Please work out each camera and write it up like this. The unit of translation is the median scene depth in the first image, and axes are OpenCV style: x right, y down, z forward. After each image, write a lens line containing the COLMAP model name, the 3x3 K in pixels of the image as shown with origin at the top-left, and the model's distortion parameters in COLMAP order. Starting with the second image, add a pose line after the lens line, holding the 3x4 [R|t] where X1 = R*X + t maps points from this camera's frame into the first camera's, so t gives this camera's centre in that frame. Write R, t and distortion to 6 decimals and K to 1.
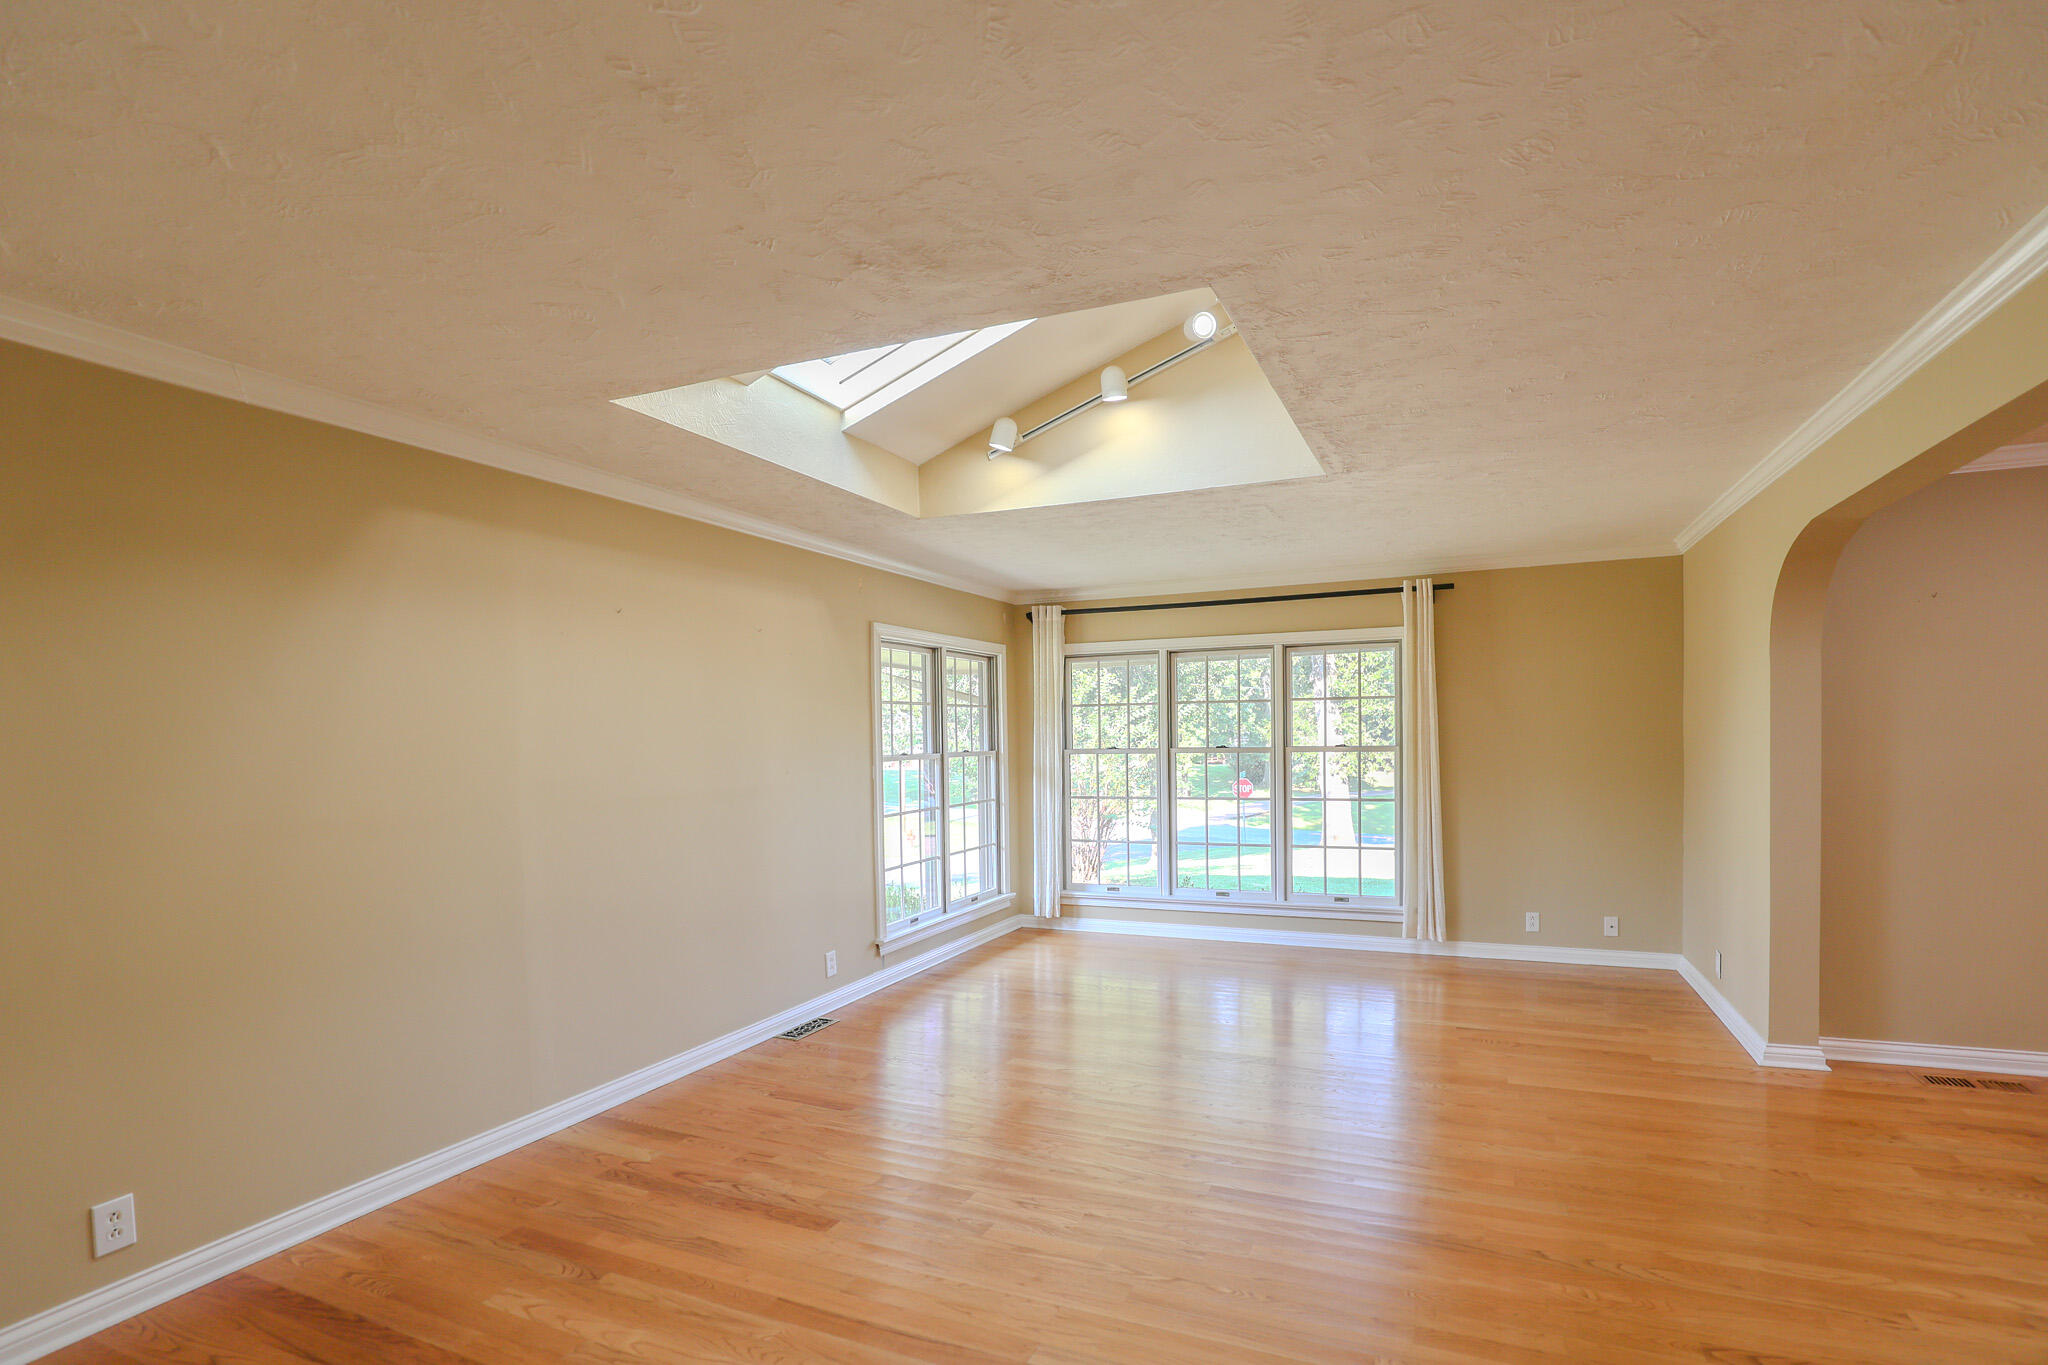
lens RADIAL K [[998.6, 0, 1021.7], [0, 998.6, 725.8], [0, 0, 1]] dist [-0.027012, 0.000641]
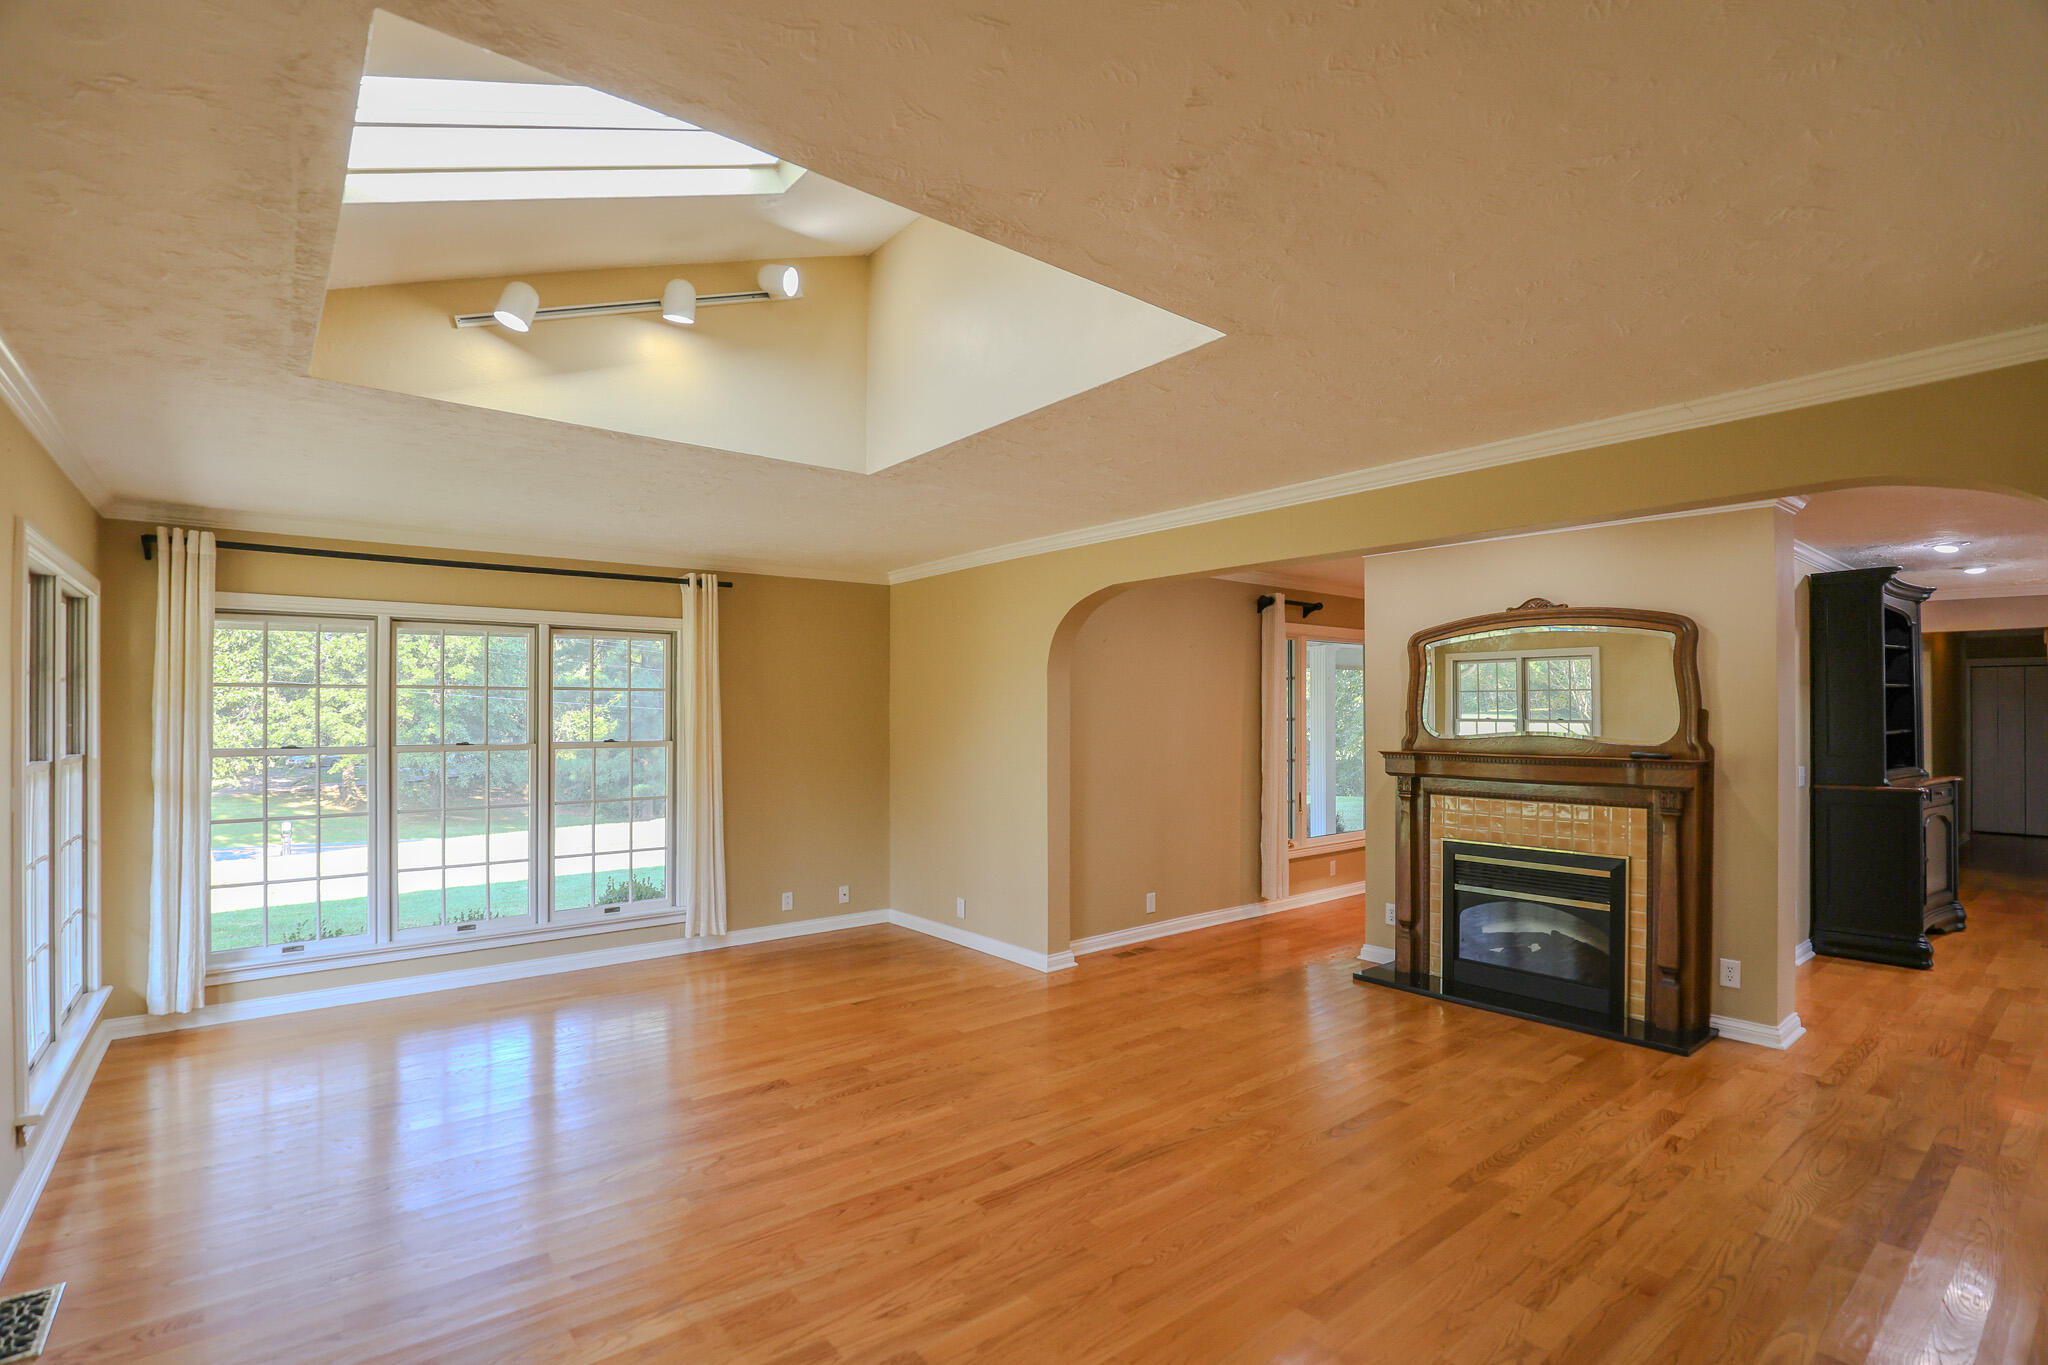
lens RADIAL K [[987.5, 0, 1007.4], [0, 987.5, 680.1], [0, 0, 1]] dist [-0.024853, 0.001255]
pose [[0.460539, 0.046229, 0.886435, -0.328762], [-0.008064, 0.998820, -0.047901, 0.004485], [-0.887603, 0.014912, 0.460368, 0.269226]]
